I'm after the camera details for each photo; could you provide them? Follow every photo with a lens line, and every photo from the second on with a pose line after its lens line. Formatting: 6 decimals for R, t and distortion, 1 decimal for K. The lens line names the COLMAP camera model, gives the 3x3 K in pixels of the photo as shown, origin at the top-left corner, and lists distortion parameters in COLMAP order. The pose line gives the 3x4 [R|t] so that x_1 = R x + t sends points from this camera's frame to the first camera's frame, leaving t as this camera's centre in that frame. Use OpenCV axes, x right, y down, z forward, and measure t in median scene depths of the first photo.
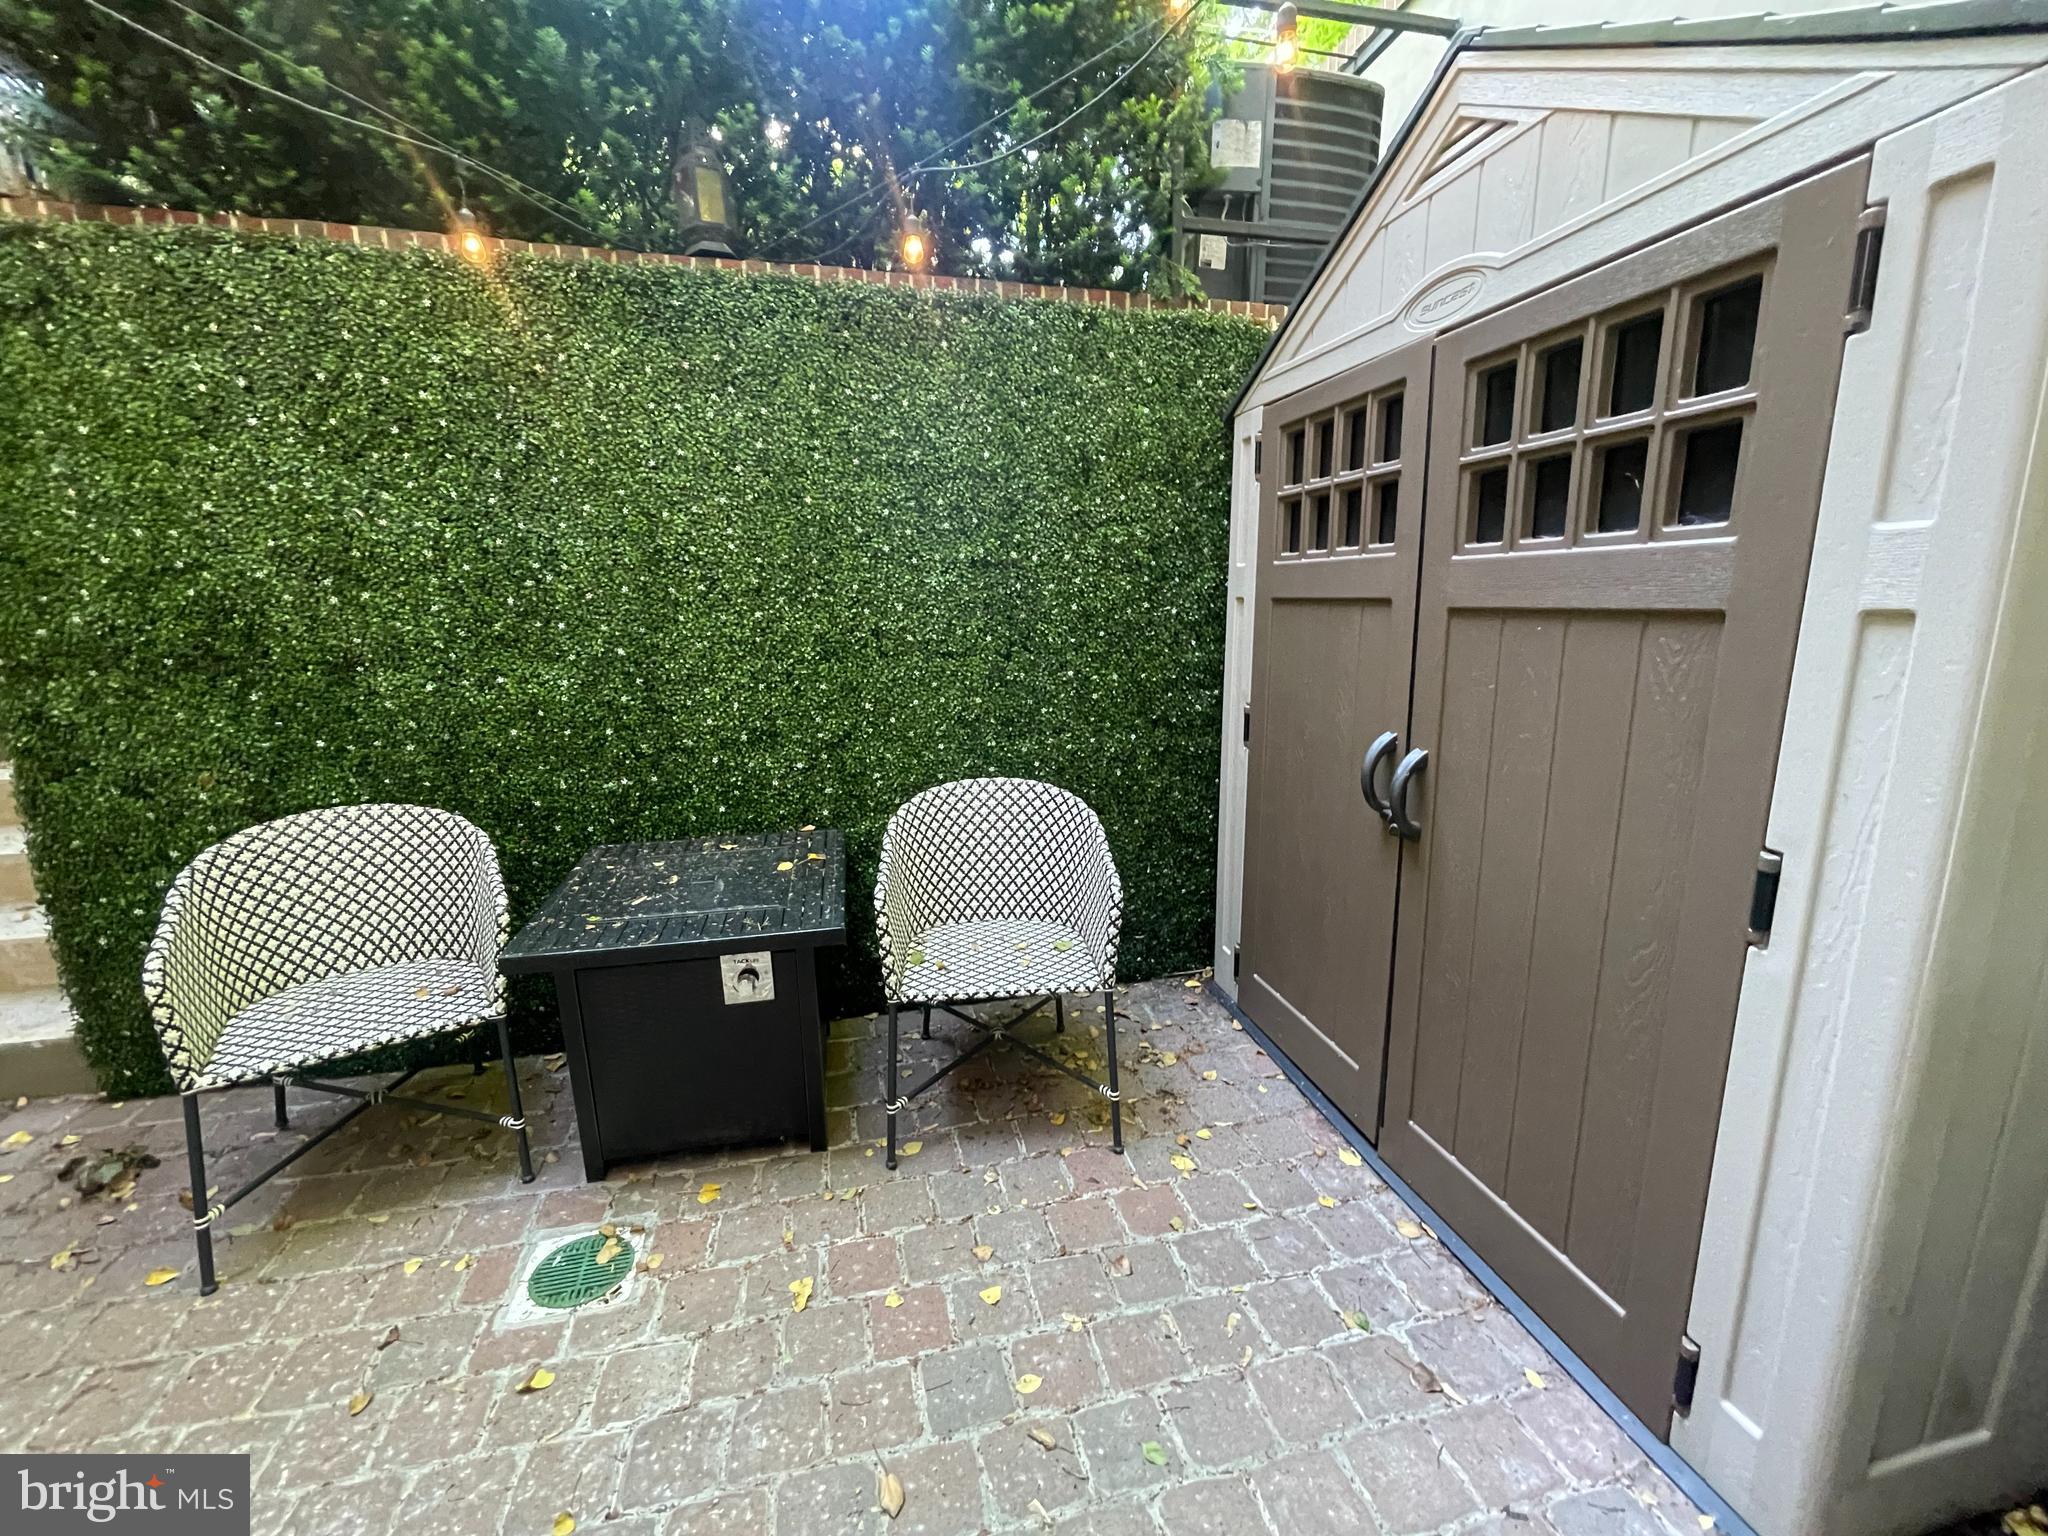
lens RADIAL K [[827.8, 0, 1028.9], [0, 827.8, 764.9], [0, 0, 1]] dist [-0.006344, 0.001681]
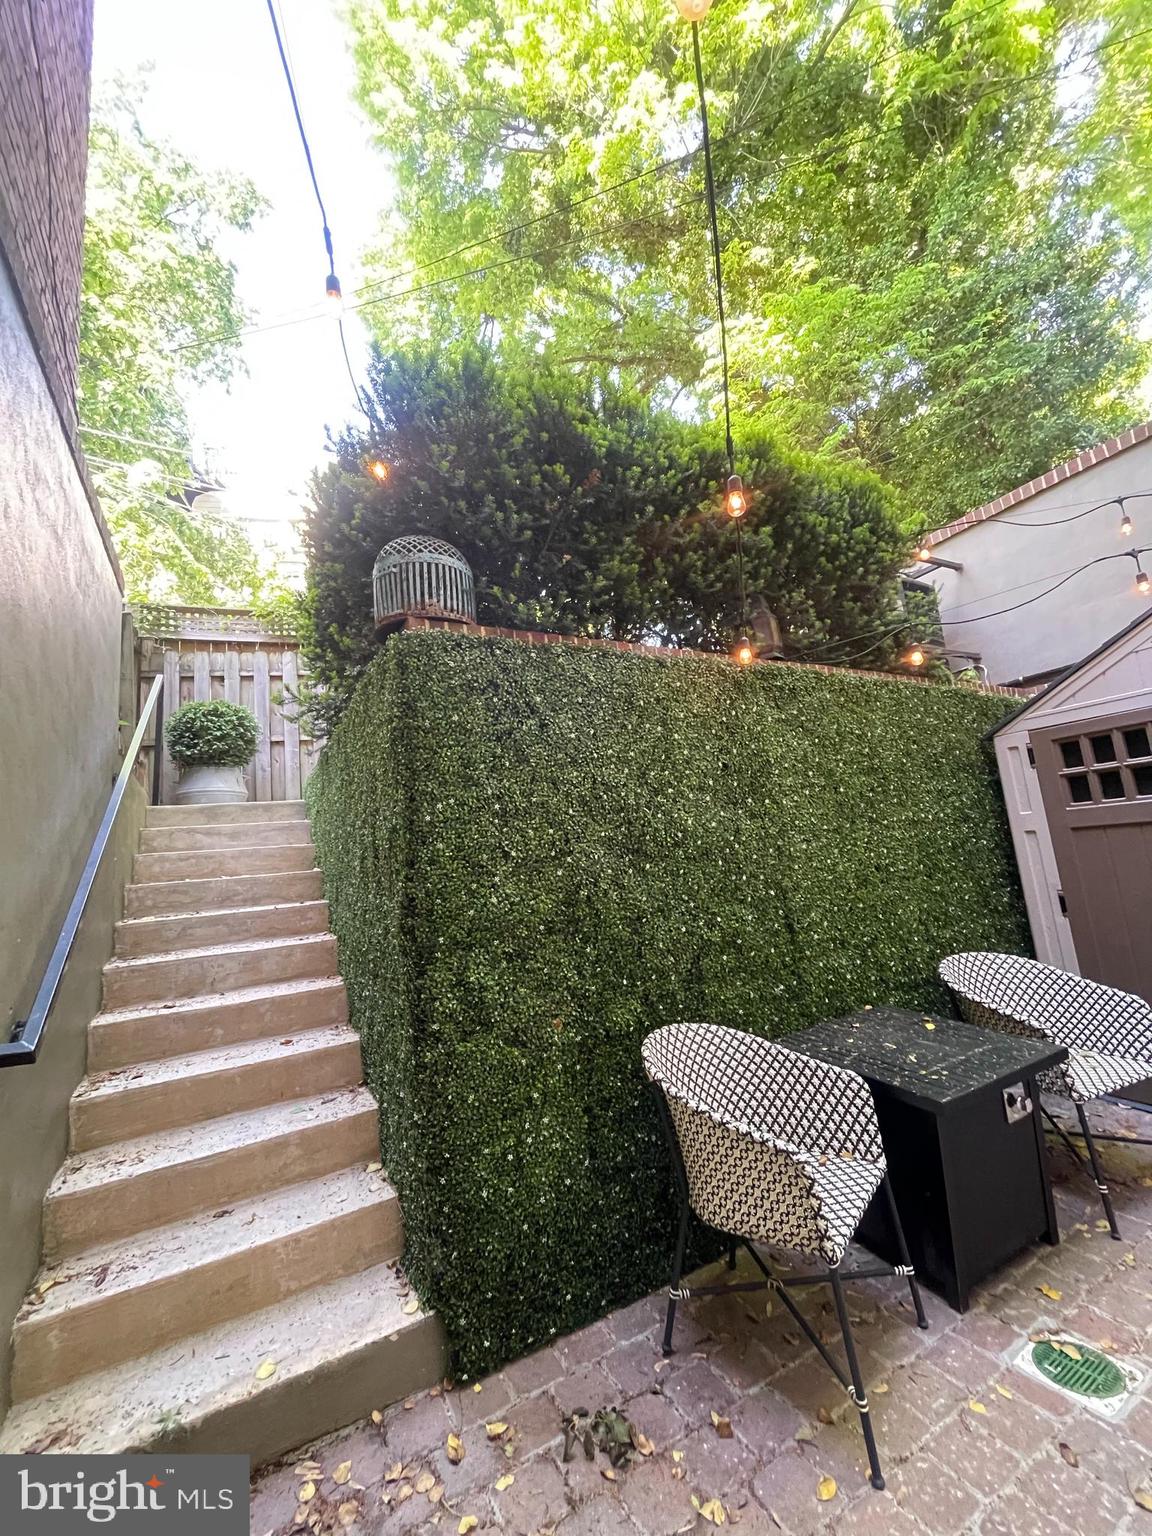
lens RADIAL K [[620.9, 0, 579.5], [0, 620.9, 760.8], [0, 0, 1]] dist [-0.006344, 0.001681]
pose [[0.957863, -0.037669, 0.284744, -1.200023], [0.140057, 0.926770, -0.348542, -0.017782], [-0.250763, 0.373736, 0.892995, 0.006951]]
